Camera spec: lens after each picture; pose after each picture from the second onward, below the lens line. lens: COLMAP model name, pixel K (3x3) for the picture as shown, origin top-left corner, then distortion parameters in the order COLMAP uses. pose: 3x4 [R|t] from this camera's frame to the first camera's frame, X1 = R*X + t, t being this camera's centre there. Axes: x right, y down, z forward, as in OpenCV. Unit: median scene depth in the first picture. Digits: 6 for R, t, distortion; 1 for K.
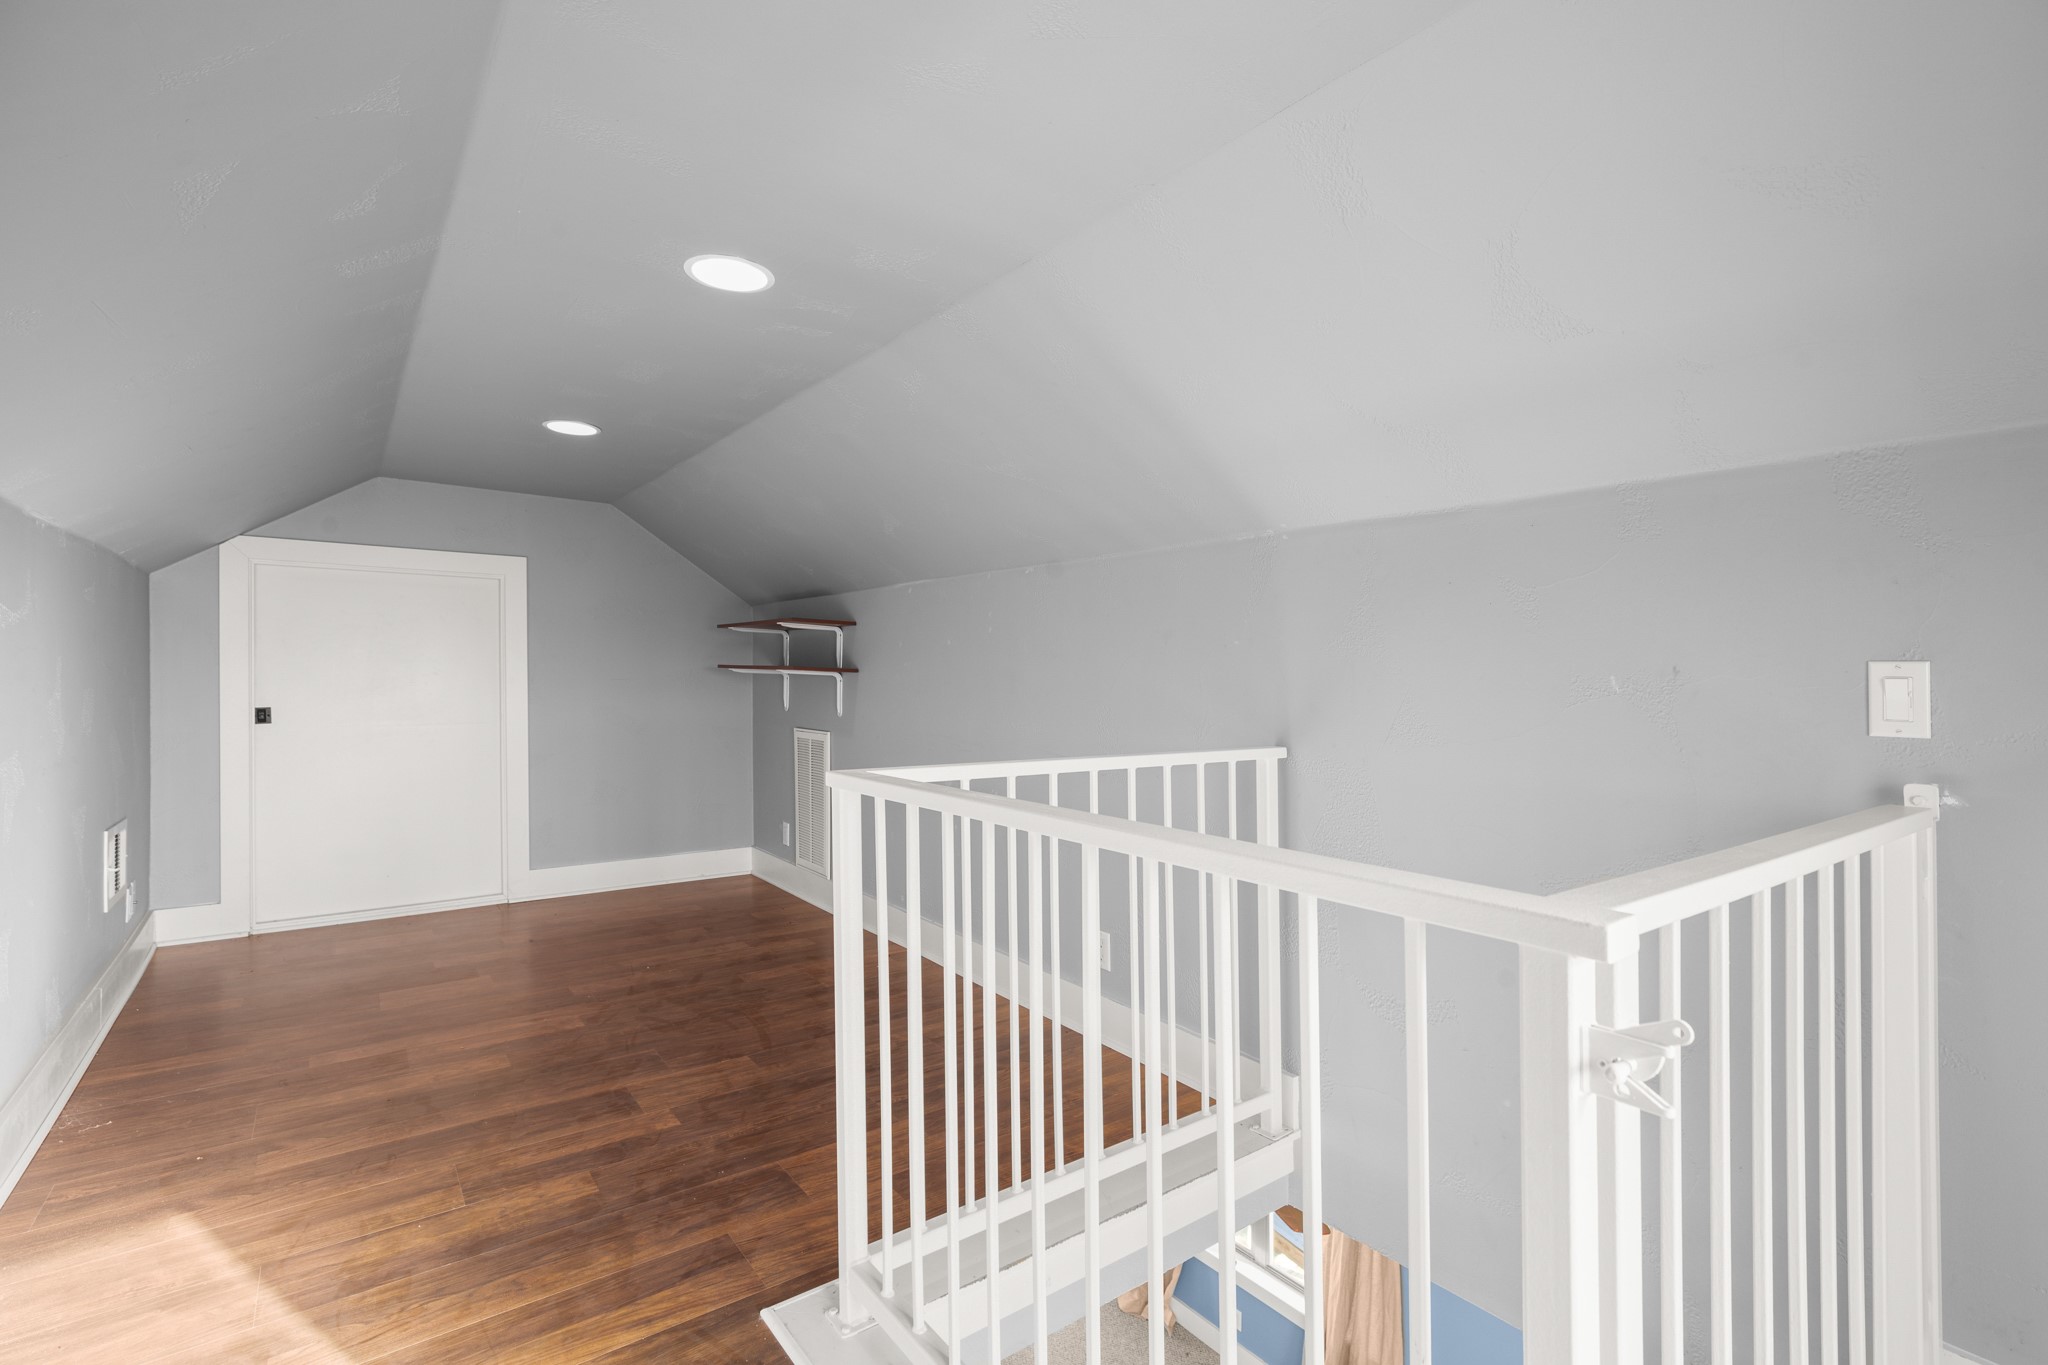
lens RADIAL K [[917.3, 0, 1038.4], [0, 917.3, 696.1], [0, 0, 1]] dist [-0.015863, 0.005401]
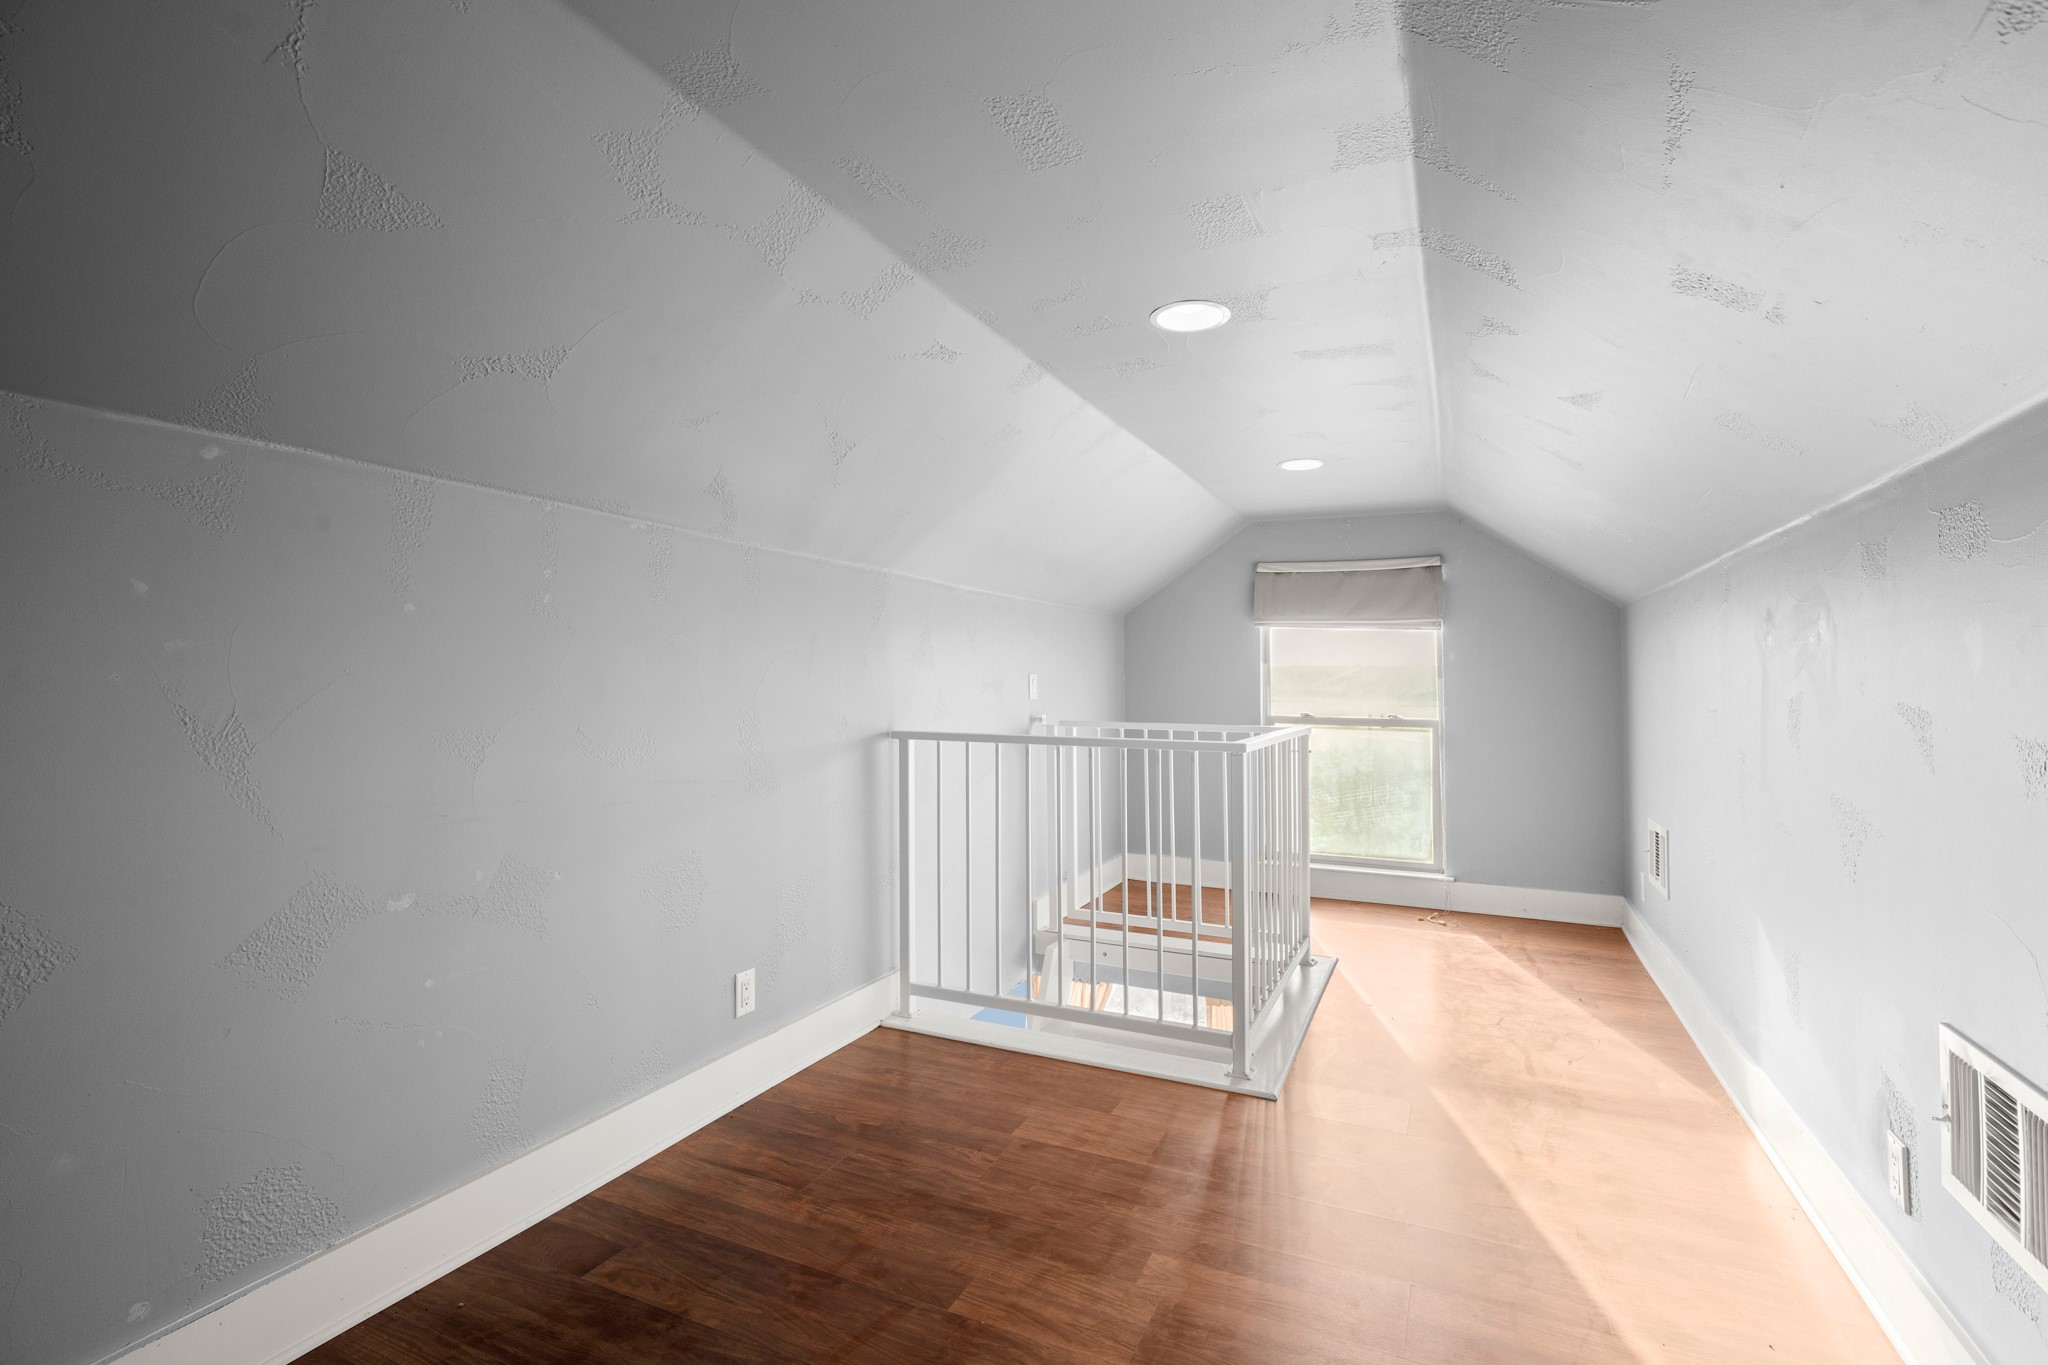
lens RADIAL K [[917.3, 0, 1038.4], [0, 917.3, 696.1], [0, 0, 1]] dist [-0.015863, 0.005401]
pose [[-0.457331, -0.033555, 0.888663, -0.932826], [0.000653, 0.999275, 0.038068, -0.043889], [-0.889296, 0.017989, -0.456977, 1.295971]]
